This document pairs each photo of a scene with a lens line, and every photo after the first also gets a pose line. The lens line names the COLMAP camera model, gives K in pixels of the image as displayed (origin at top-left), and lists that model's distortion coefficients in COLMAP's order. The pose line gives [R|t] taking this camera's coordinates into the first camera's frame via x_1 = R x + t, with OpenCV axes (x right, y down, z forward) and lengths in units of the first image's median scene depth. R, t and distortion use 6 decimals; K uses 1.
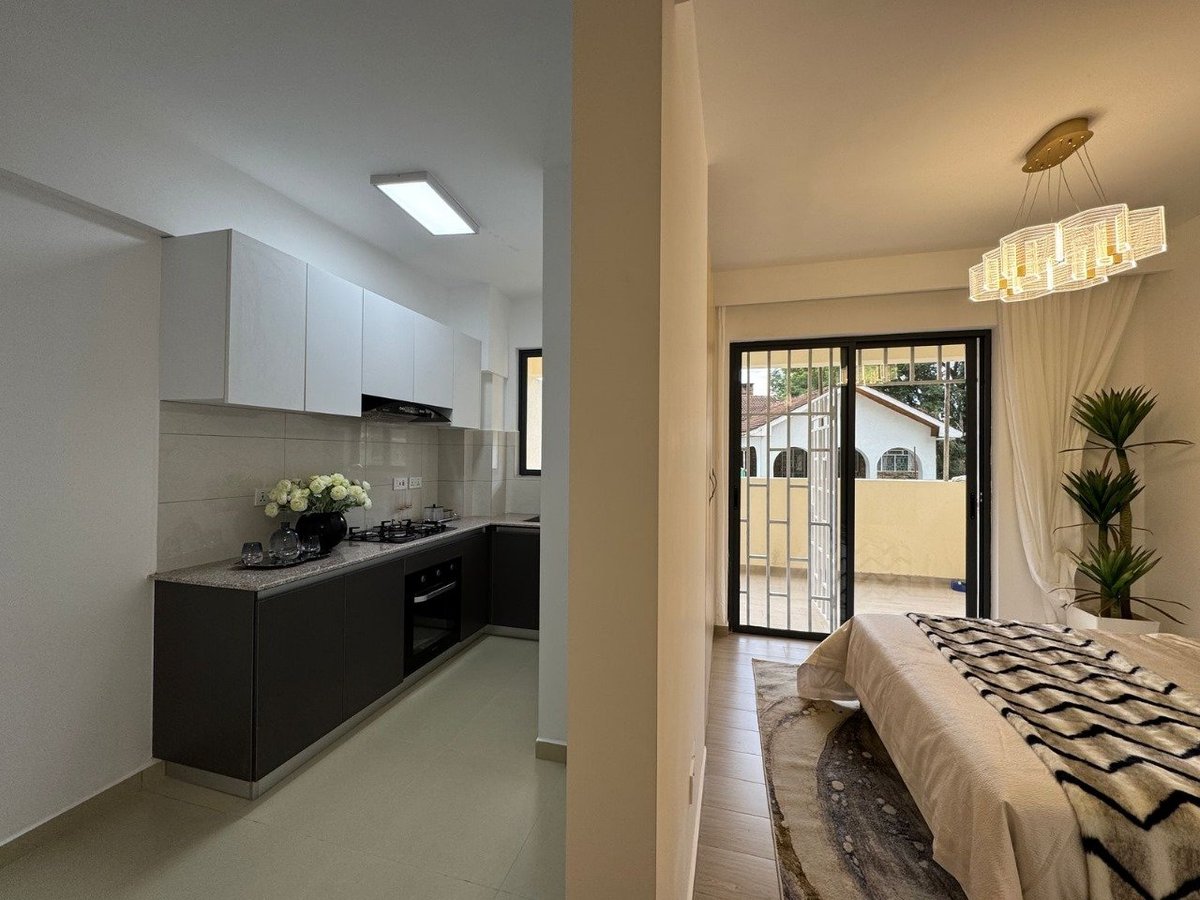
lens RADIAL K [[477.6, 0, 600.0], [0, 477.6, 450.0], [0, 0, 1]] dist [-0.004340, 0.000970]
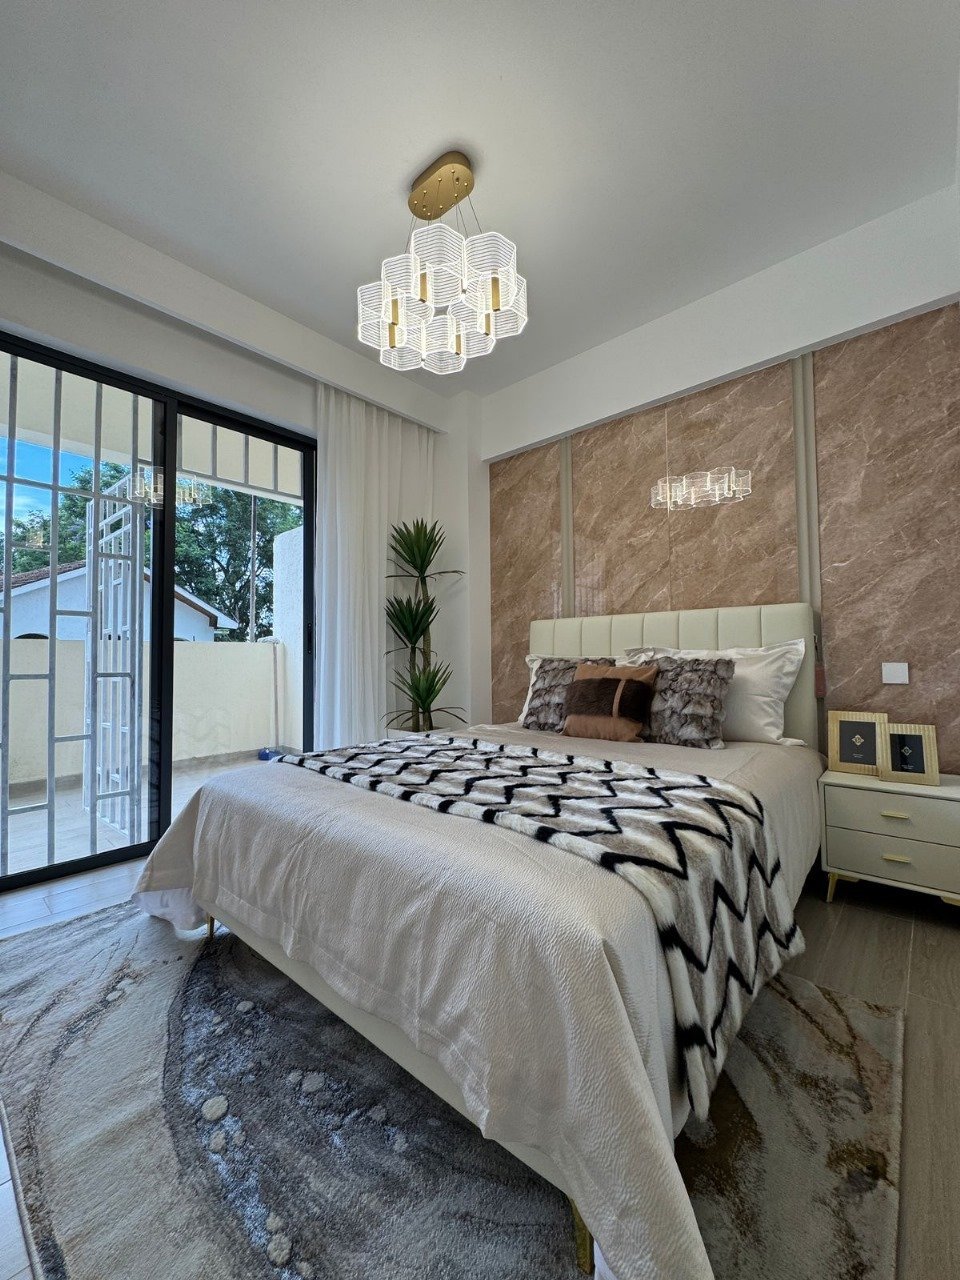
lens RADIAL K [[509.4, 0, 480.0], [0, 509.4, 640.0], [0, 0, 1]] dist [-0.004340, 0.000970]
pose [[0.442042, 0.018607, 0.896801, 0.159399], [0.006730, 0.999688, -0.024059, 0.264735], [-0.896969, 0.016670, 0.441779, 0.571446]]
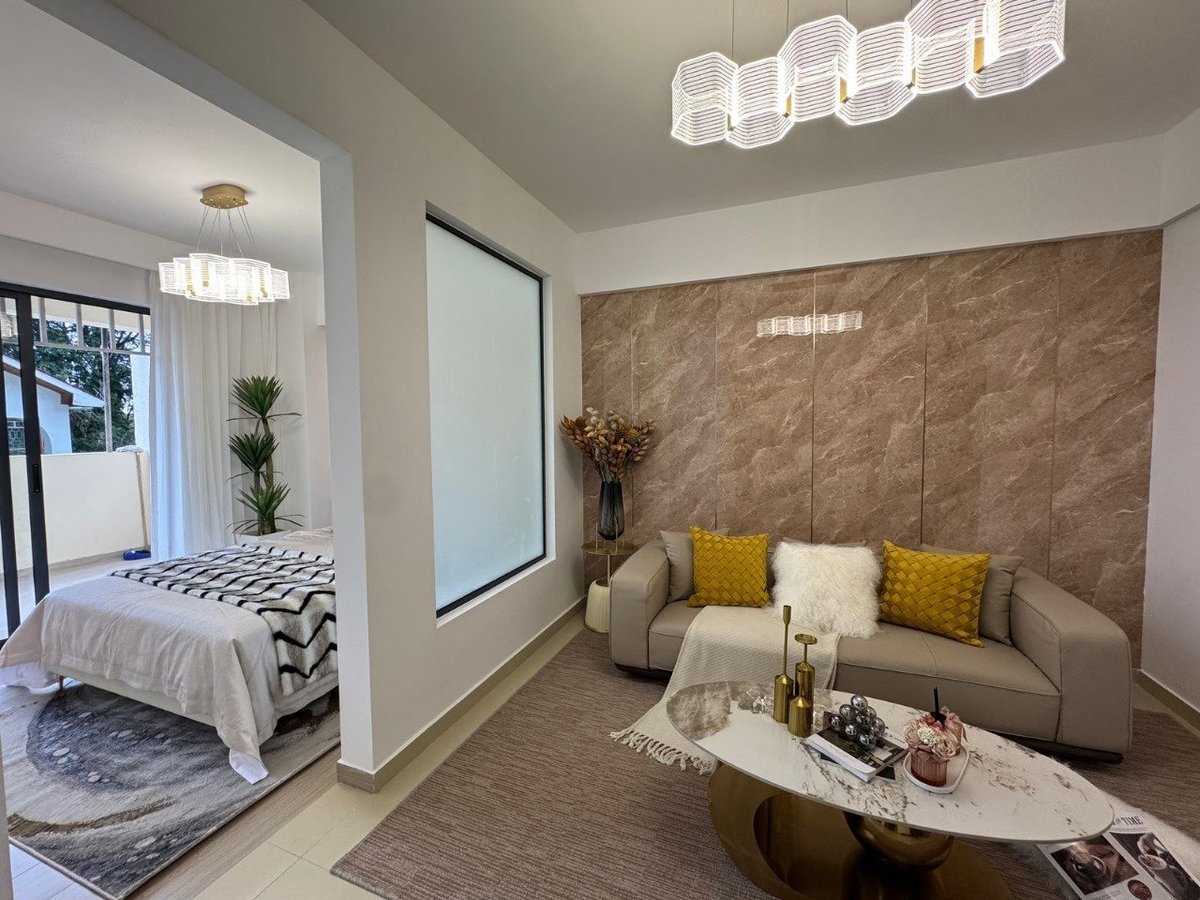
lens RADIAL K [[477.6, 0, 600.0], [0, 477.6, 450.0], [0, 0, 1]] dist [-0.004340, 0.000970]
pose [[0.105506, -0.060729, 0.992563, -0.369427], [0.001121, 0.998140, 0.060951, 0.010643], [-0.994418, -0.005318, 0.105378, -0.252657]]
